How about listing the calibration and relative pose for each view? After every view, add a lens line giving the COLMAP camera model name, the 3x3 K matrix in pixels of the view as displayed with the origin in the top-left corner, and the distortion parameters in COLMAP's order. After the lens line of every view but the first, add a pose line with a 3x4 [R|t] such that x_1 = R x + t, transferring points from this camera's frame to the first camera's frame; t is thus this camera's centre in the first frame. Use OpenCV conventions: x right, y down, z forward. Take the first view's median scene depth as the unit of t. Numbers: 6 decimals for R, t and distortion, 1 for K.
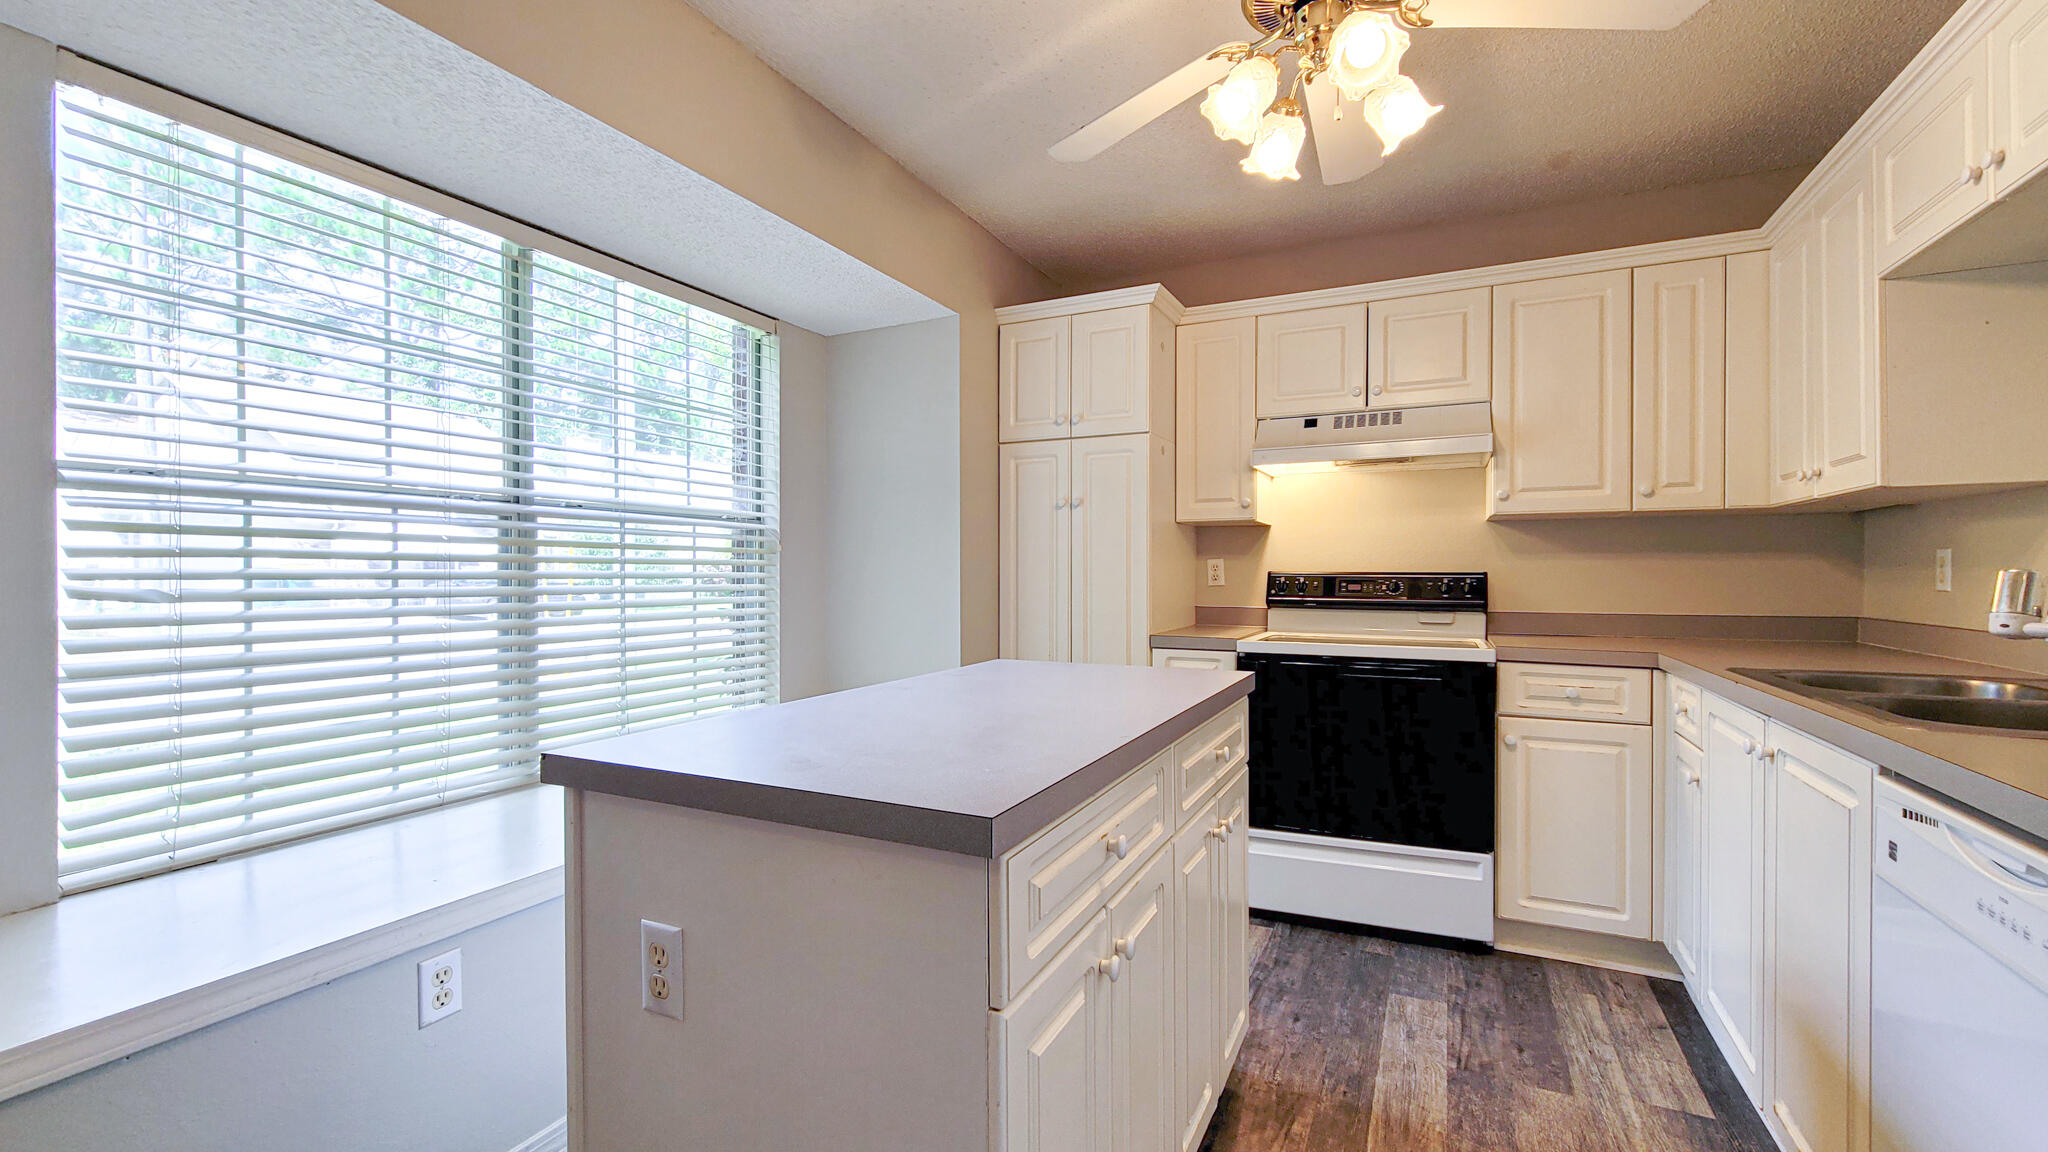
lens RADIAL K [[847.4, 0, 1018.2], [0, 847.4, 576.1], [0, 0, 1]] dist [0.001528, -0.001599]
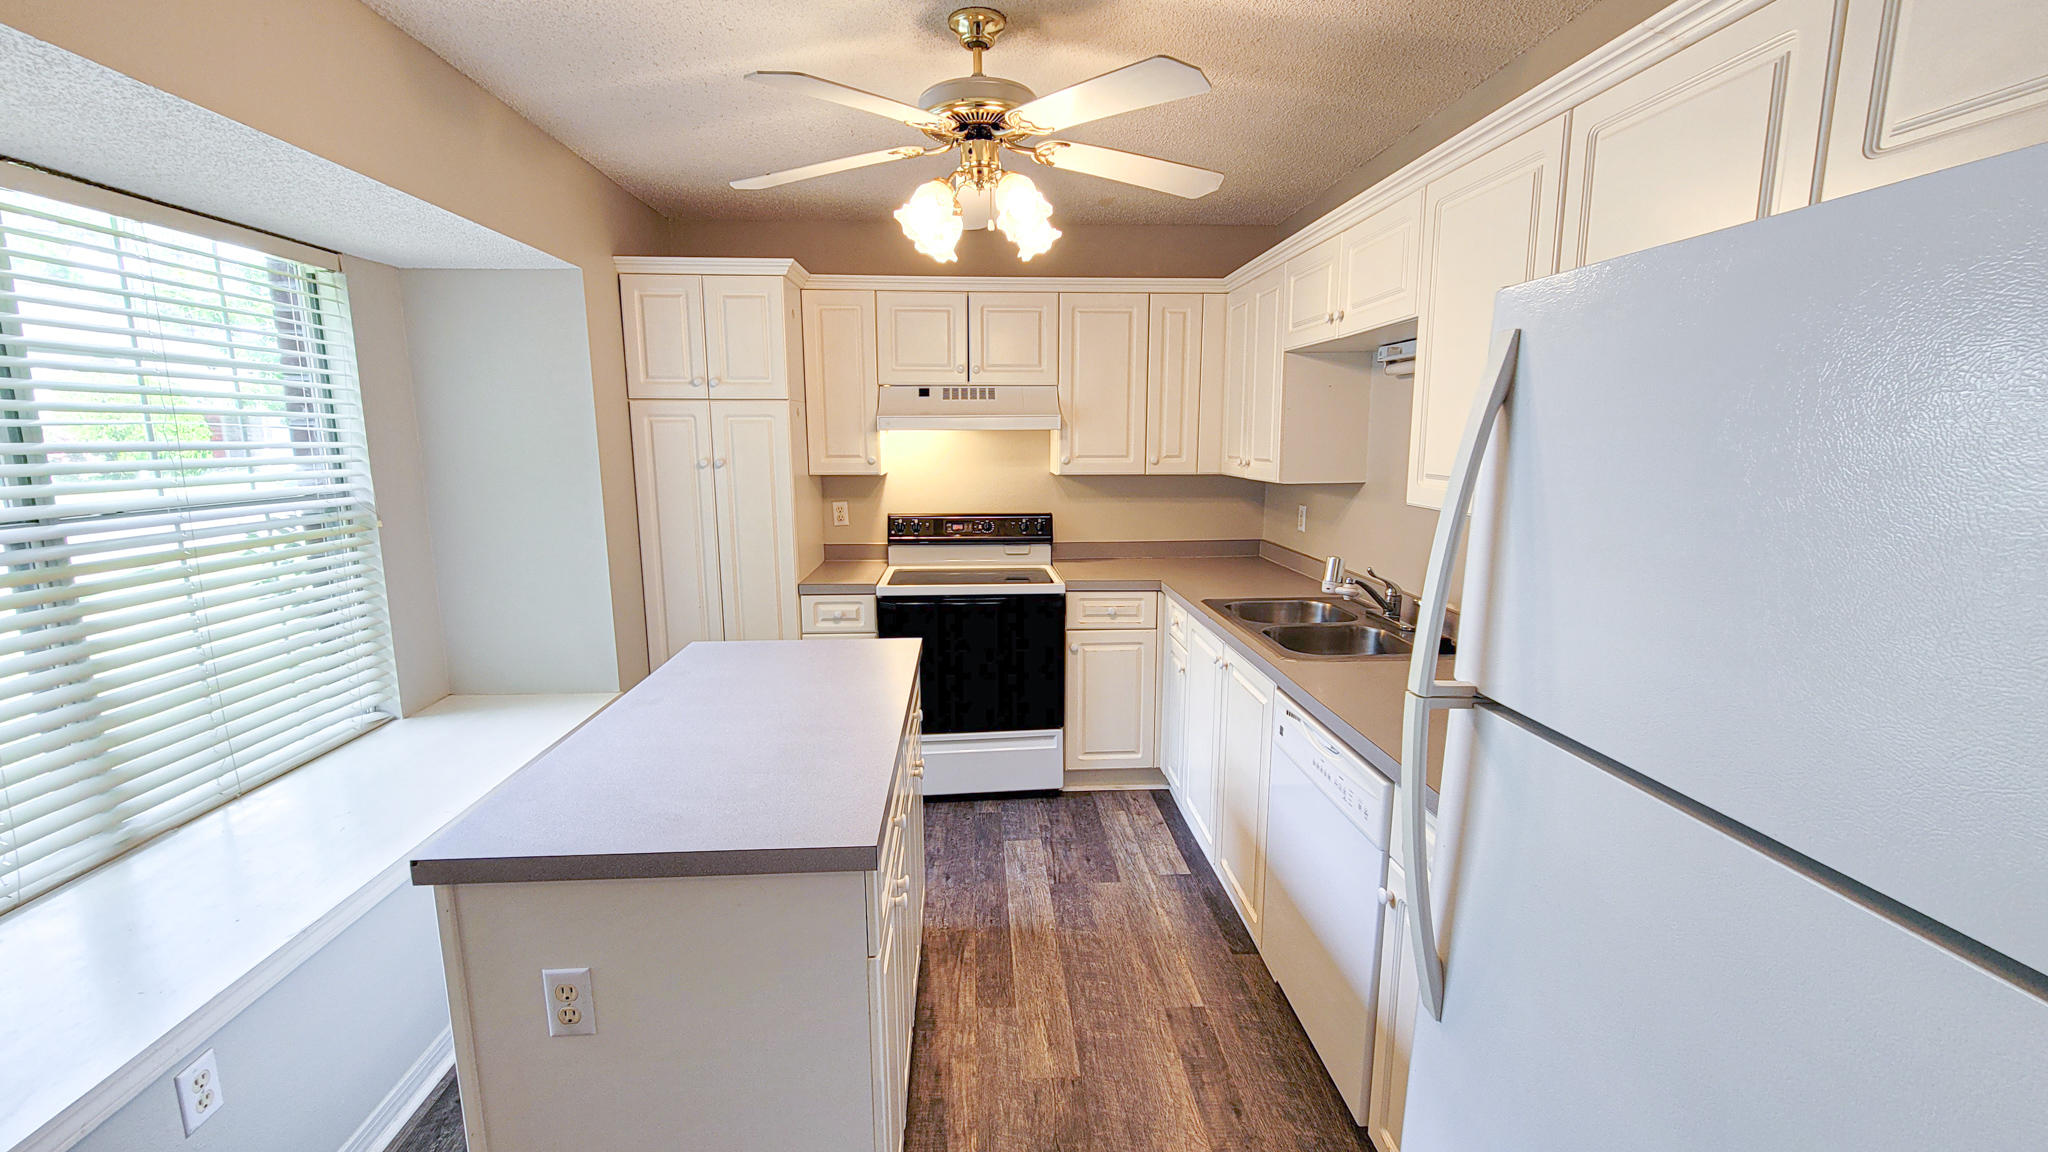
lens RADIAL K [[847.4, 0, 1019.3], [0, 847.4, 577.9], [0, 0, 1]] dist [0.001528, -0.001599]
pose [[0.867274, -0.084578, 0.490594, -0.164241], [0.003888, 0.986583, 0.163214, -0.142087], [-0.497816, -0.139644, 0.855967, -0.123466]]
